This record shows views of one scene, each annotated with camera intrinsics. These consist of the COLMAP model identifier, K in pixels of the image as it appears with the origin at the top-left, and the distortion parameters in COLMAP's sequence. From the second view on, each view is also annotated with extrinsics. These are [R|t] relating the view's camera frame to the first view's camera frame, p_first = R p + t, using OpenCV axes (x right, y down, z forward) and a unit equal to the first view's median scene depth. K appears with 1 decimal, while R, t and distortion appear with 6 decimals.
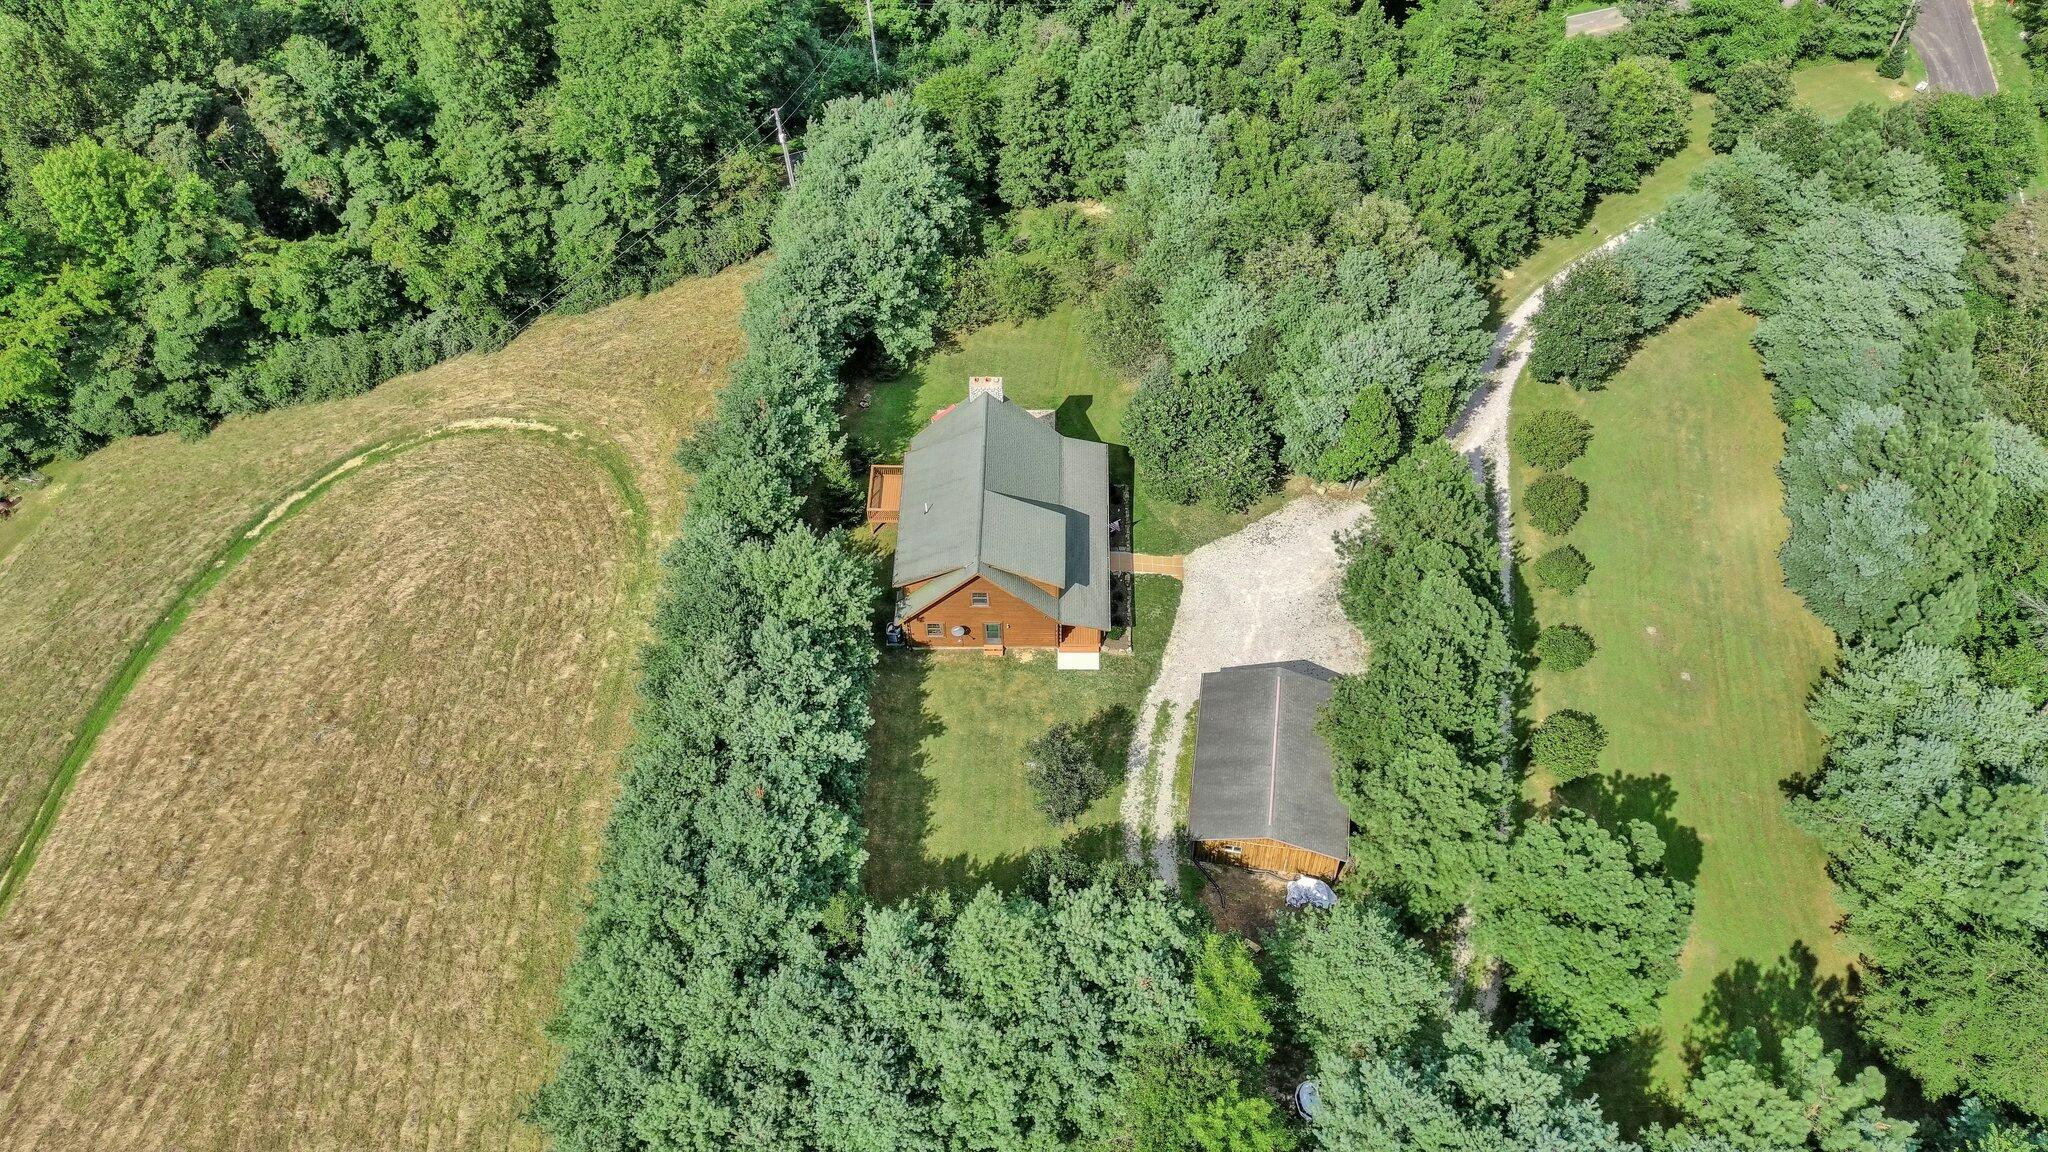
lens RADIAL K [[1580.6, 0, 1015.7], [0, 1580.6, 585.5], [0, 0, 1]] dist [0.101798, -0.151568]
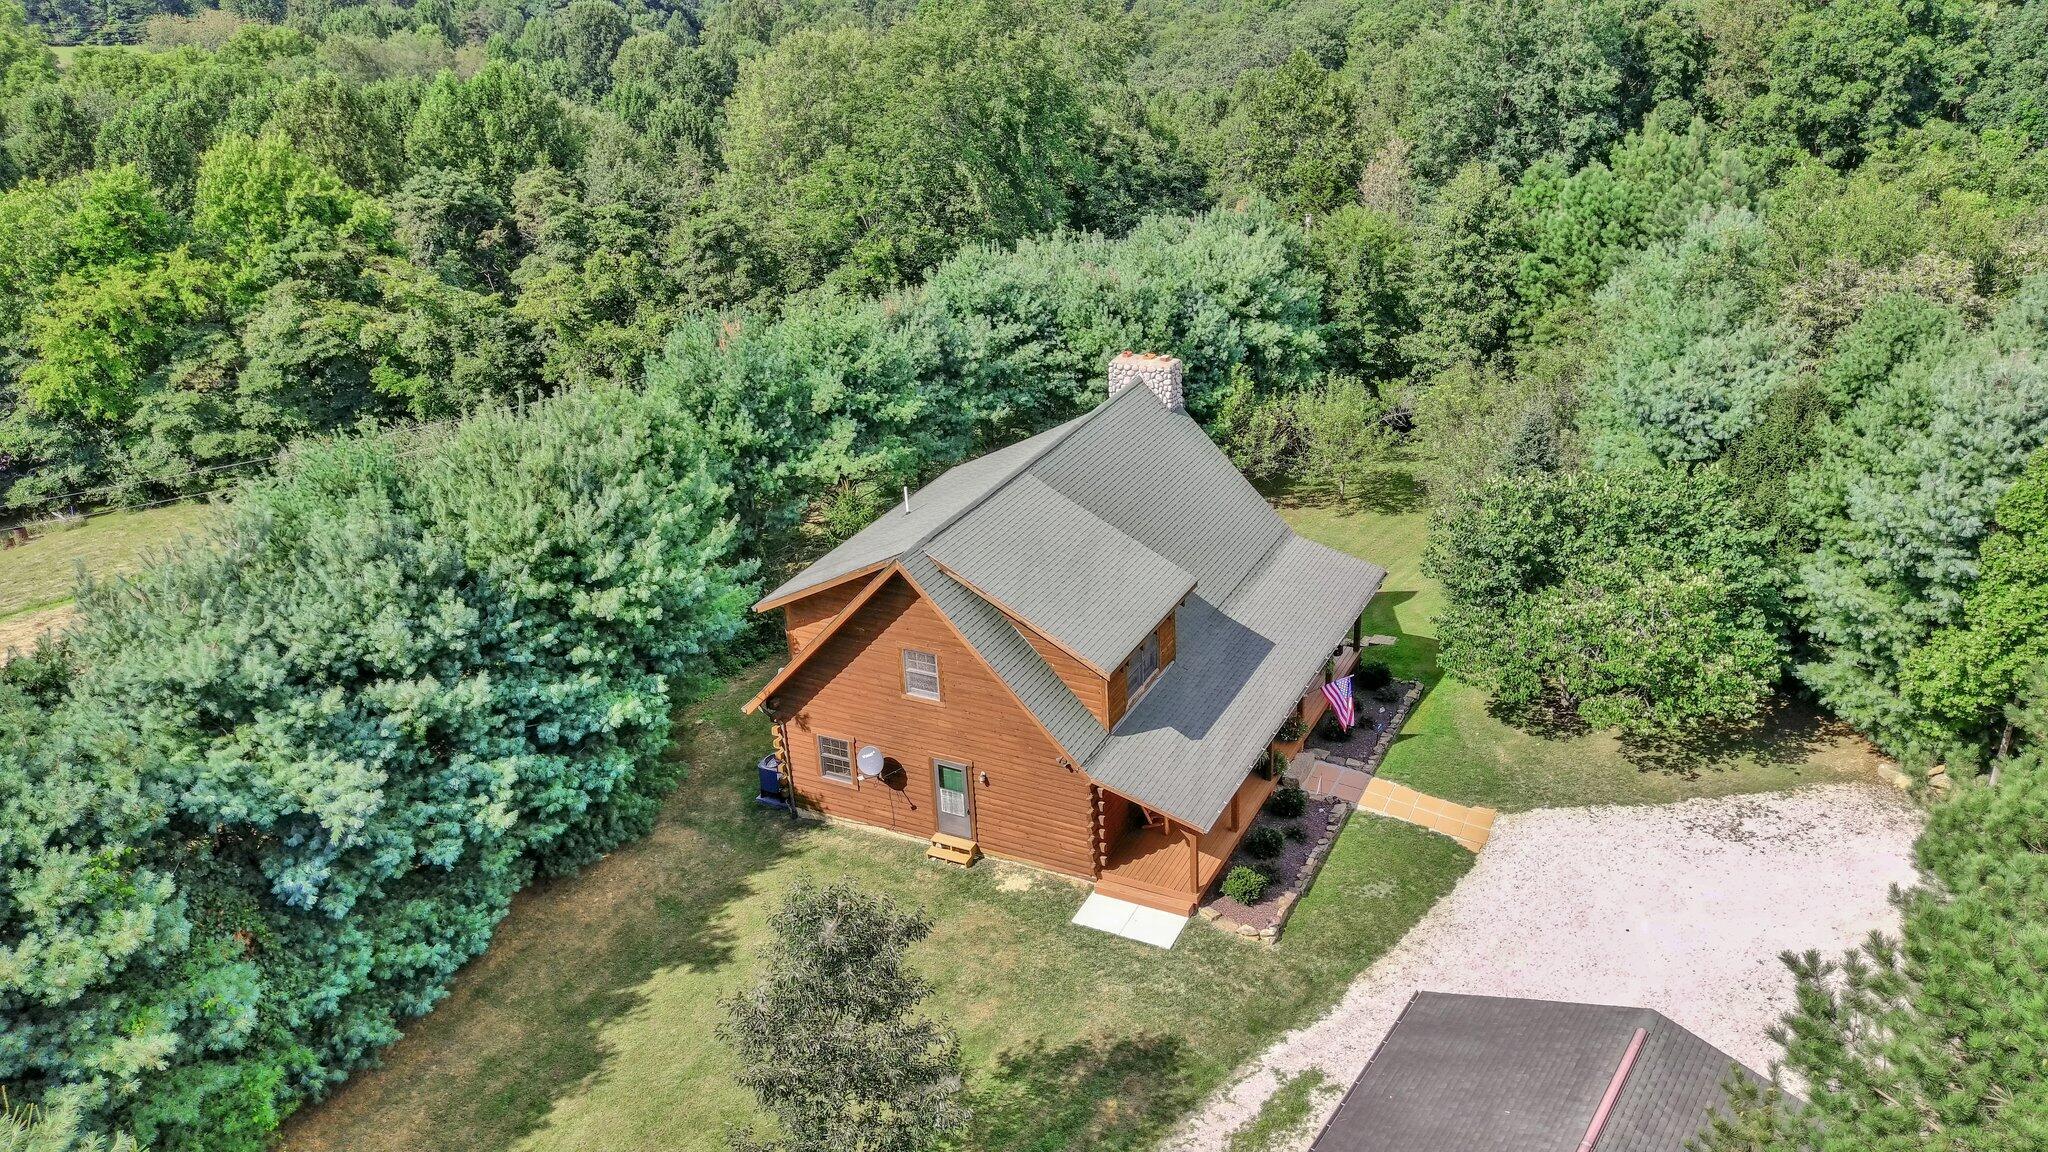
lens RADIAL K [[1580.6, 0, 1015.7], [0, 1580.6, 585.5], [0, 0, 1]] dist [0.101798, -0.151568]
pose [[0.907057, 0.162144, -0.388531, 0.151999], [-0.304548, 0.889894, -0.339615, 0.115175], [0.290685, 0.426377, 0.856566, 0.617361]]
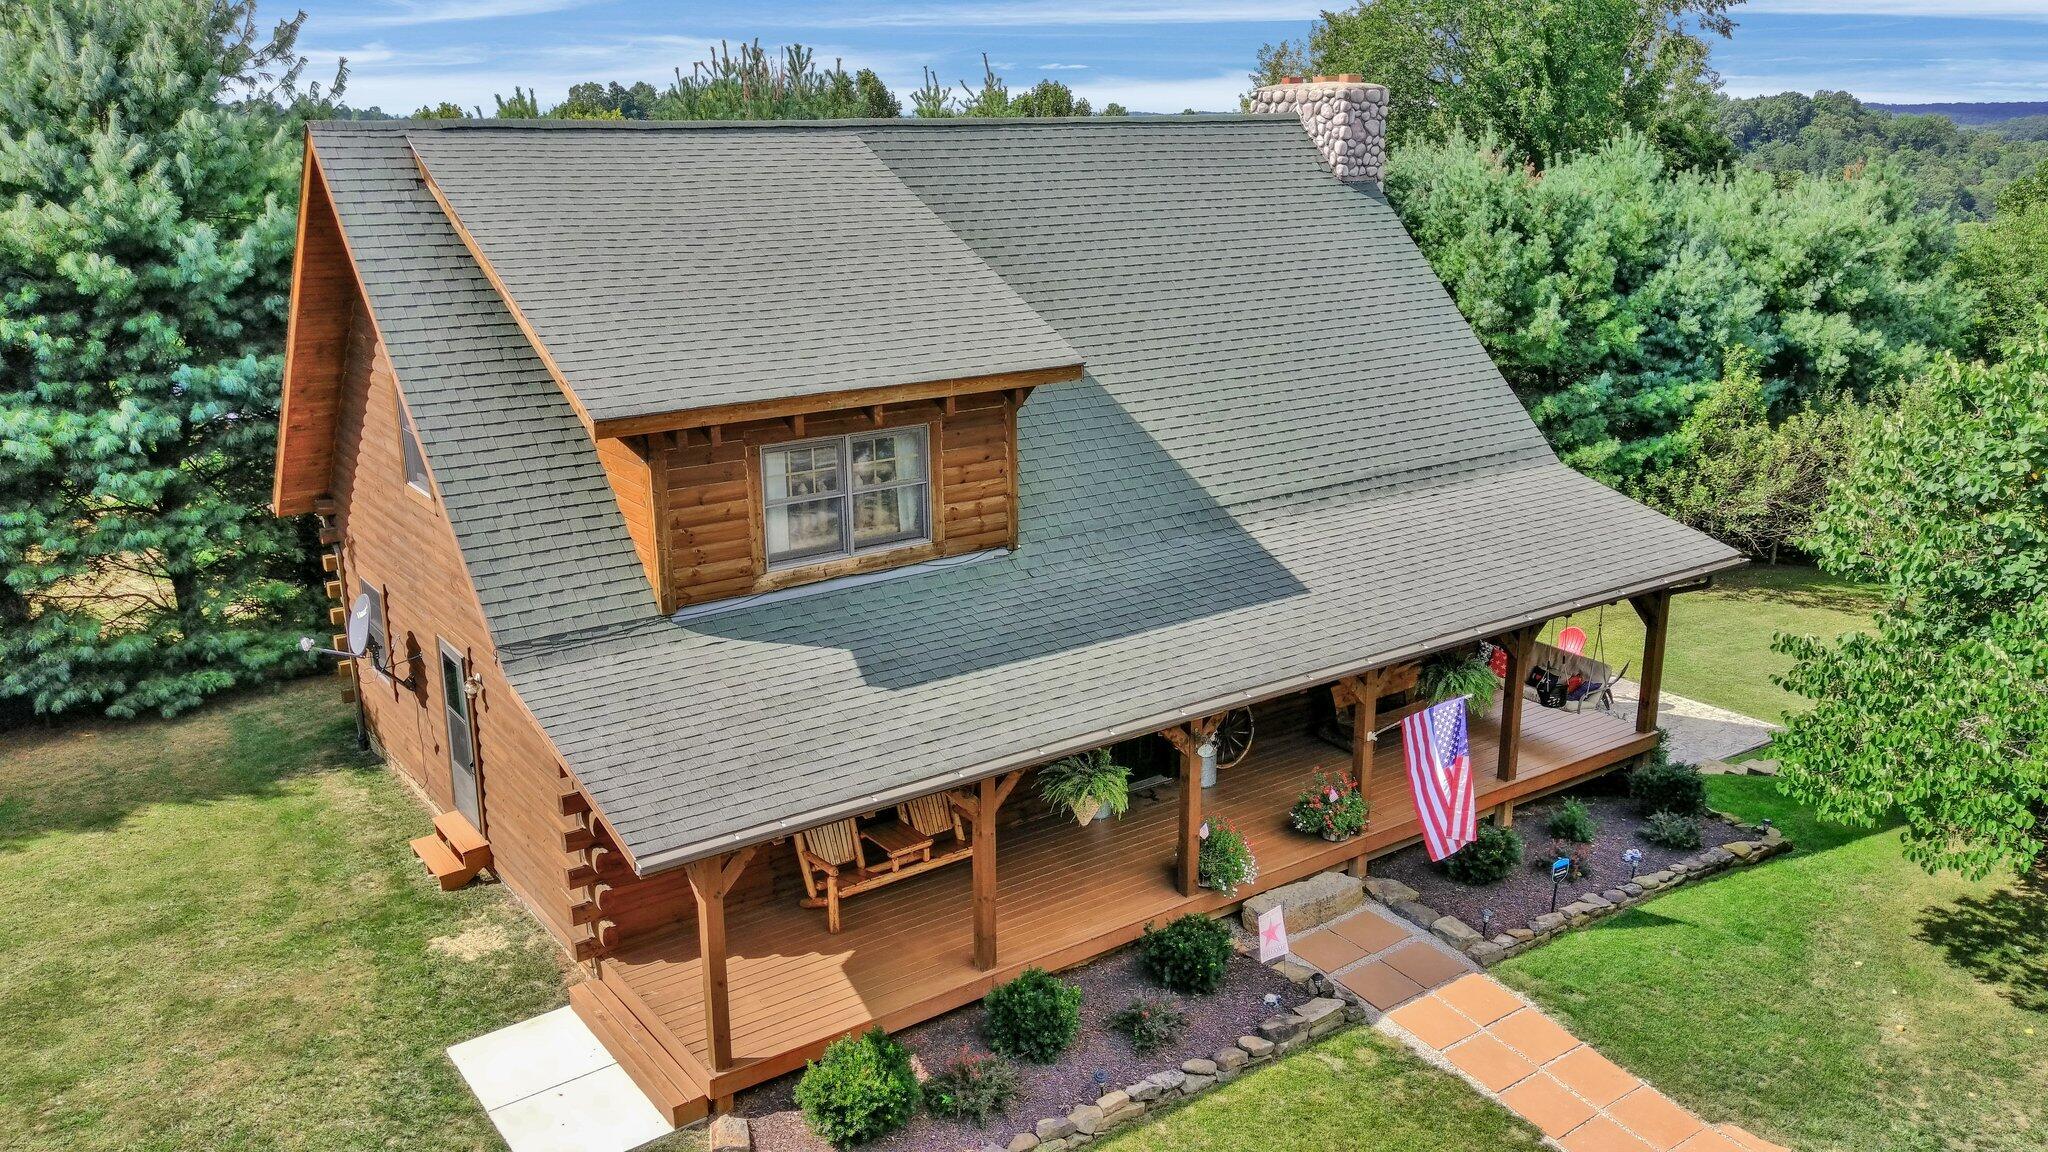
lens RADIAL K [[1580.6, 0, 1015.7], [0, 1580.6, 585.5], [0, 0, 1]] dist [0.101798, -0.151568]
pose [[0.609342, 0.246242, -0.753702, 0.166379], [-0.611092, 0.751538, -0.248512, 0.024129], [0.505242, 0.612010, 0.608420, 0.892567]]
